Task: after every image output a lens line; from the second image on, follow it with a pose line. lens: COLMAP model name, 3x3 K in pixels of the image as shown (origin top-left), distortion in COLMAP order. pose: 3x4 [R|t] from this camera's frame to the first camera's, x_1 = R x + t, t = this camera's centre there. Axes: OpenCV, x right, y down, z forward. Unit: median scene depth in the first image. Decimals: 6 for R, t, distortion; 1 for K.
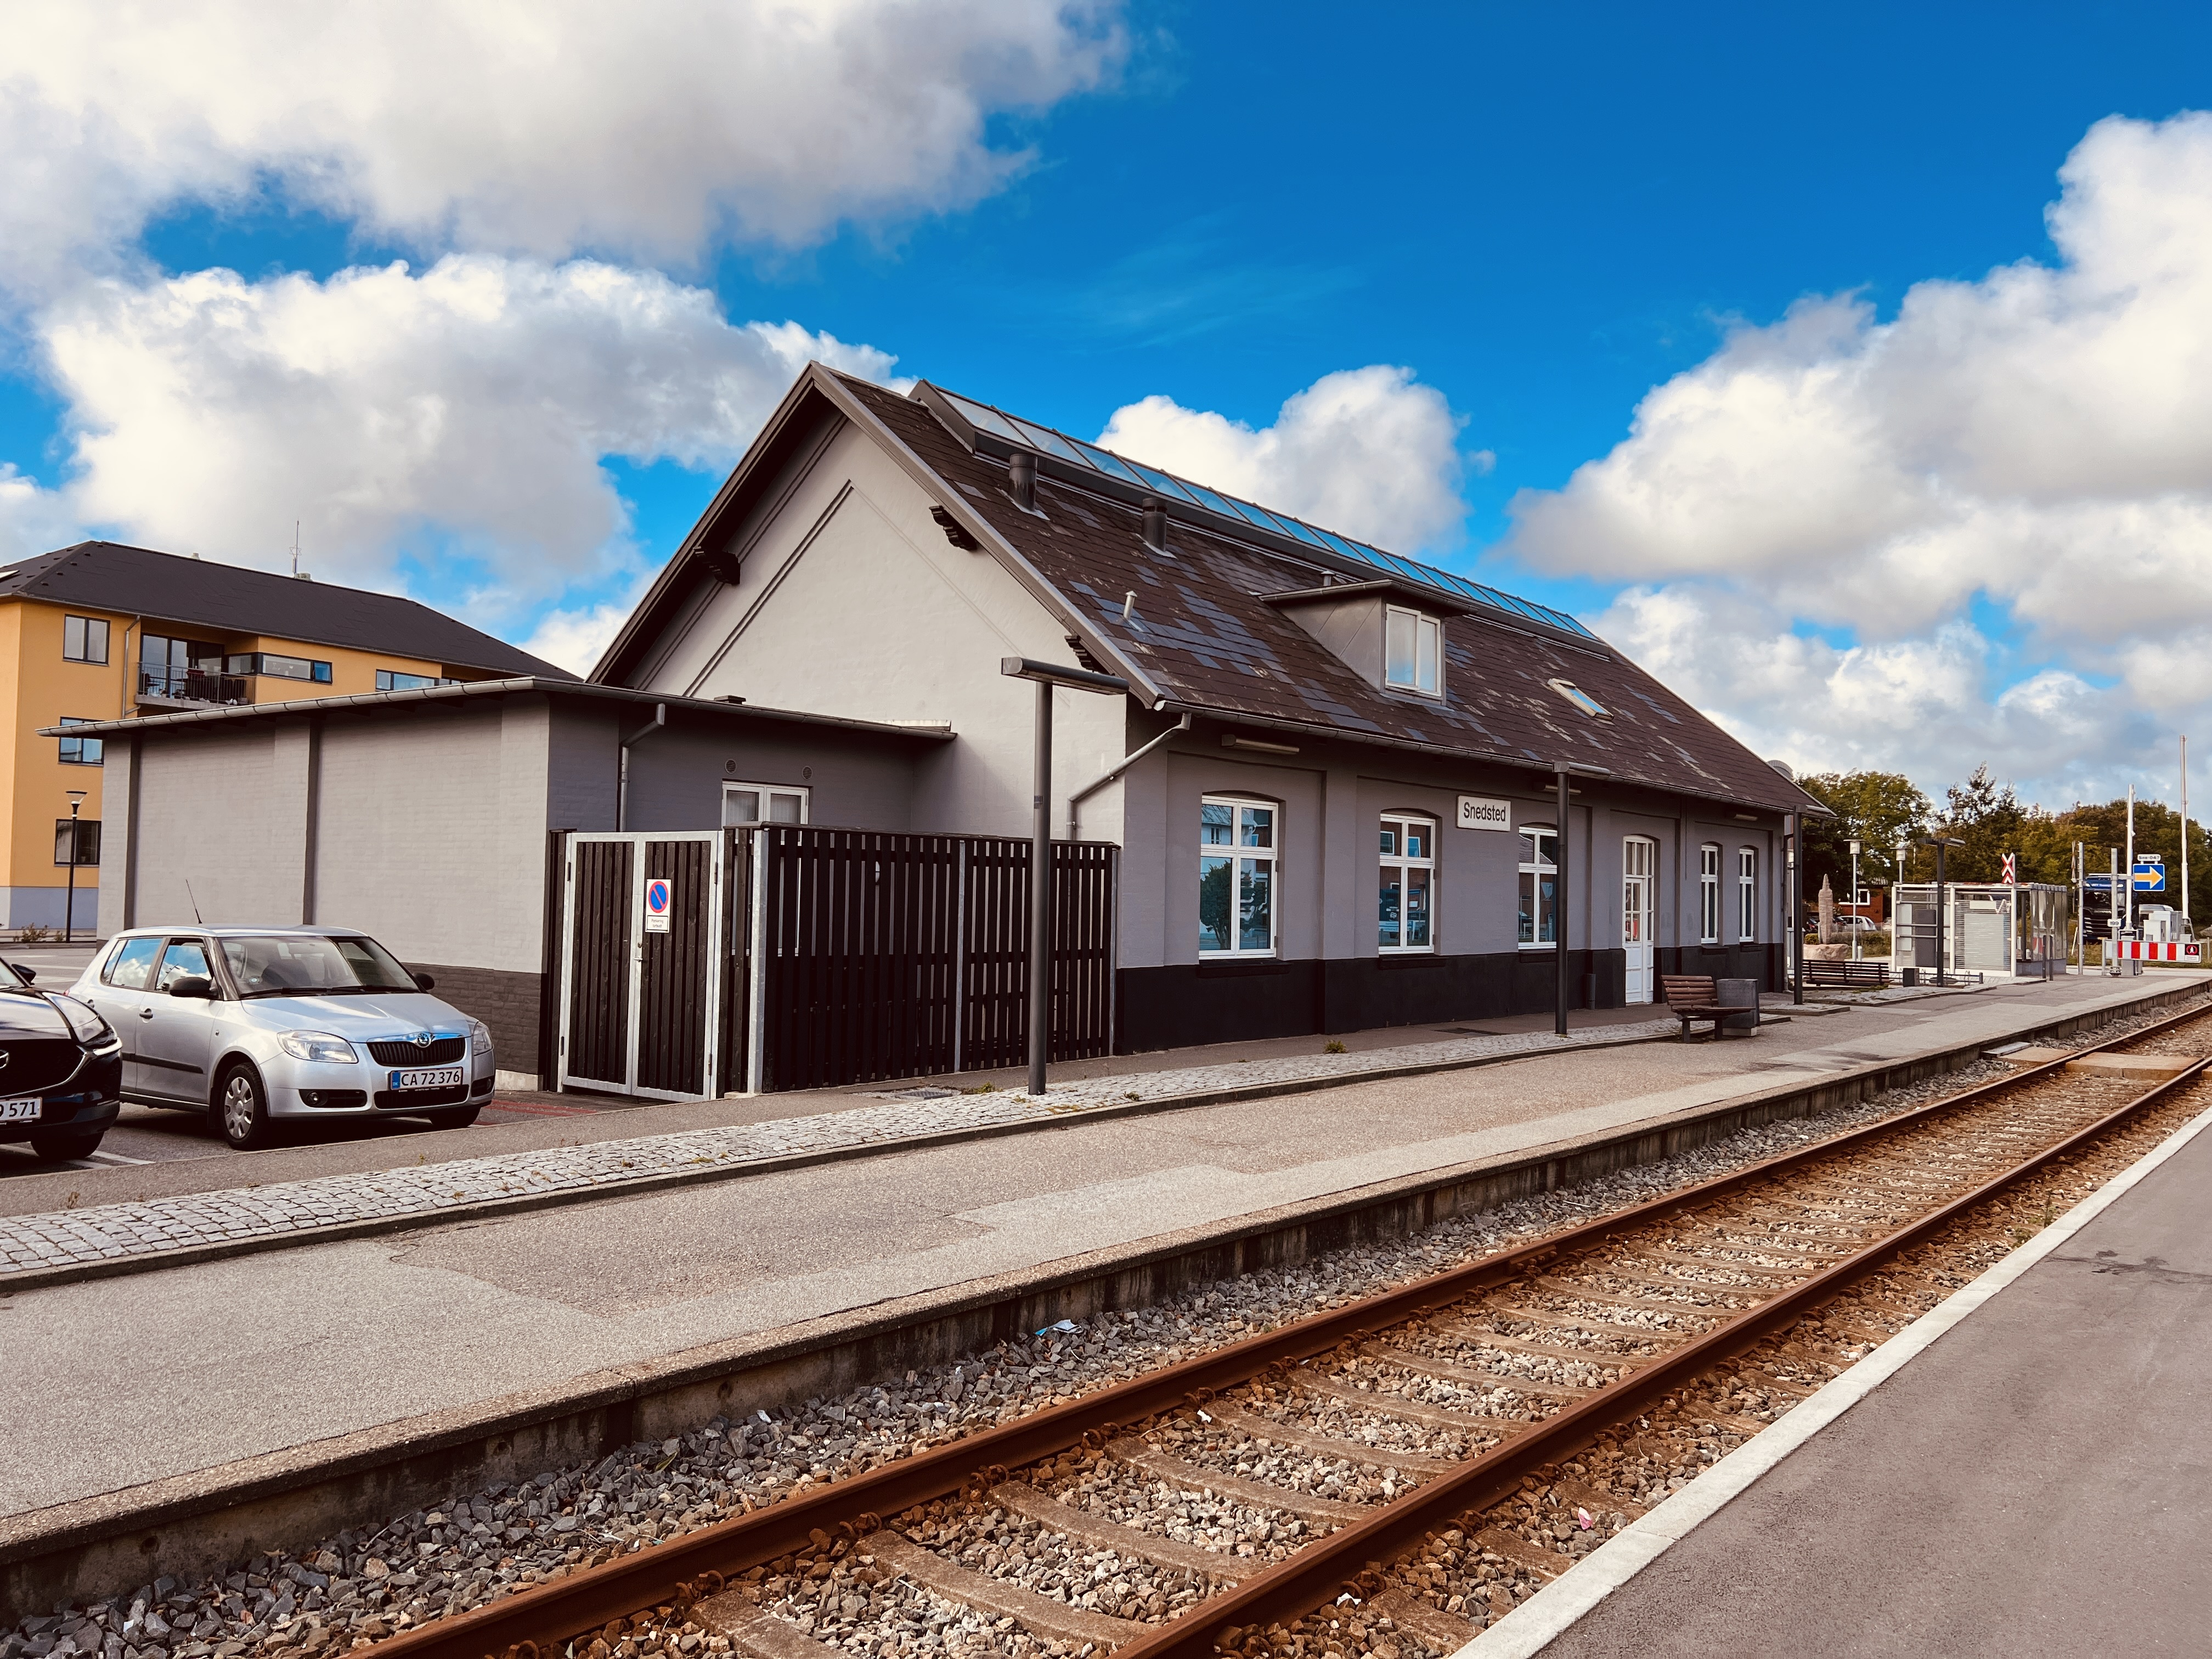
lens RADIAL K [[1648.6, 0, 1138.5], [0, 1648.6, 800.9], [0, 0, 1]] dist [0.062716, -0.069160]
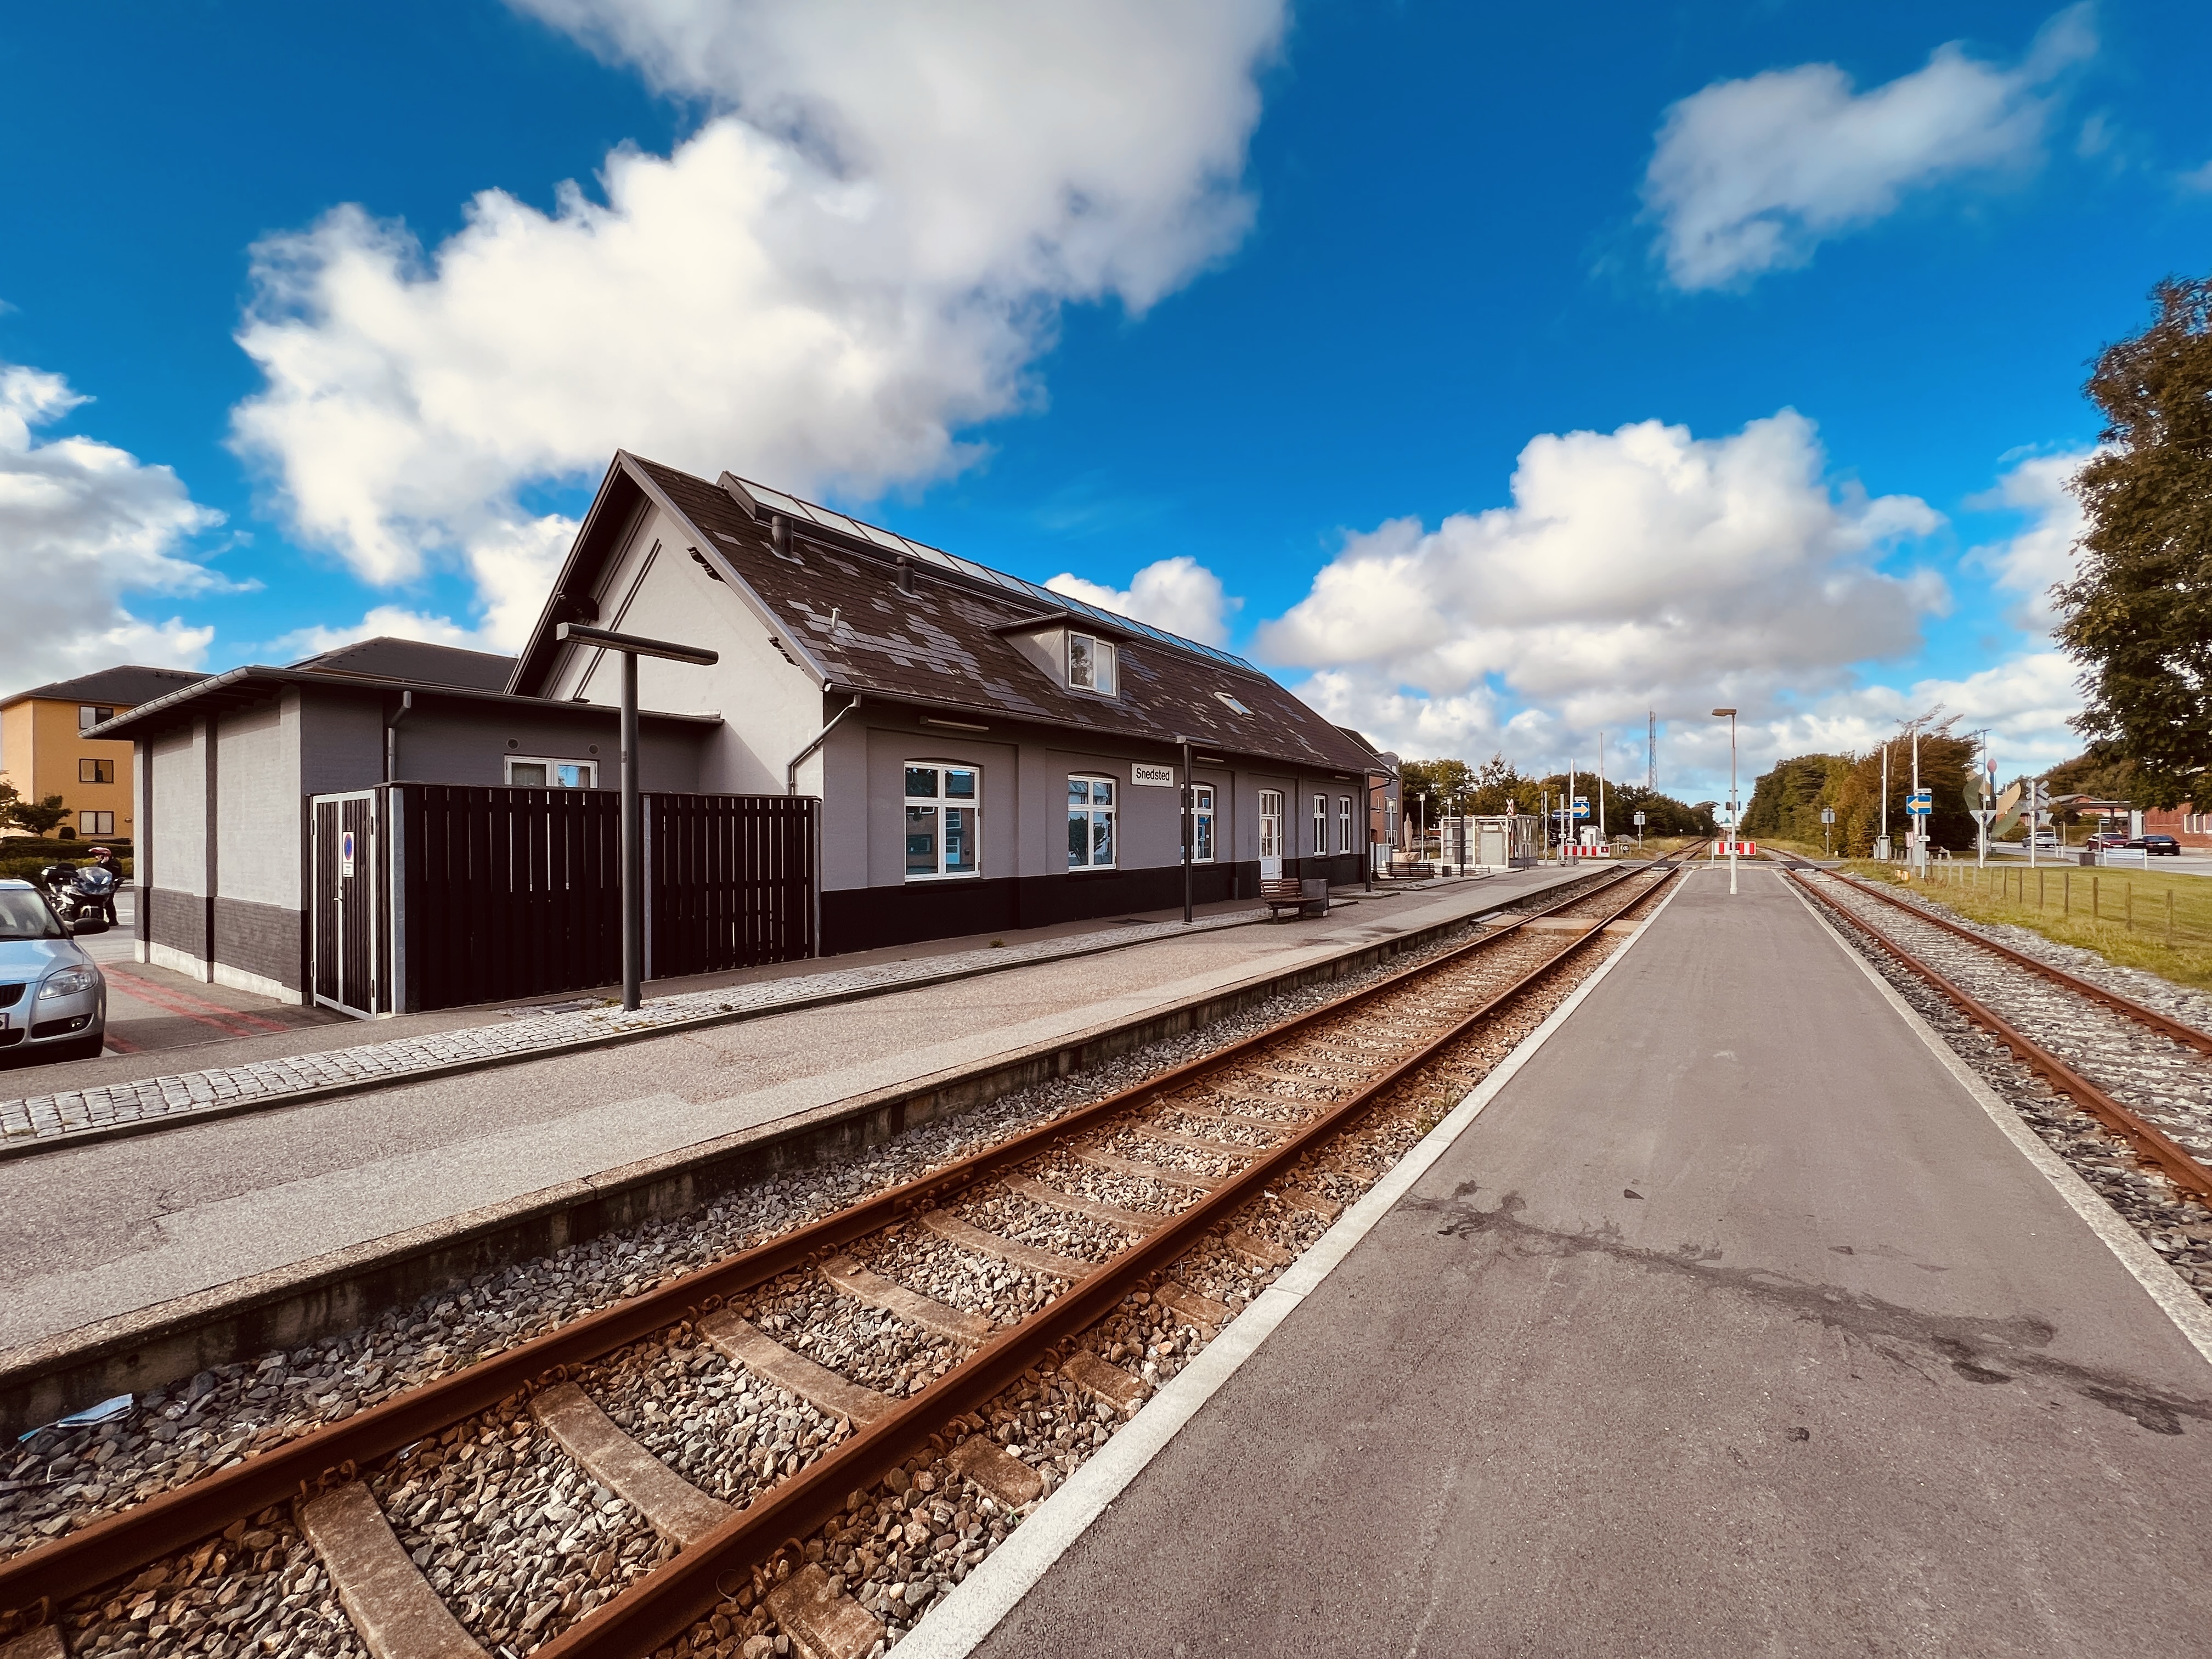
lens RADIAL K [[870.9, 0, 1145.1], [0, 870.9, 809.1], [0, 0, 1]] dist [-0.007498, 0.000008]
pose [[0.997228, -0.023069, 0.070740, 0.164420], [0.021041, 0.999350, 0.029277, 0.017126], [-0.071369, -0.027707, 0.997065, 0.236590]]
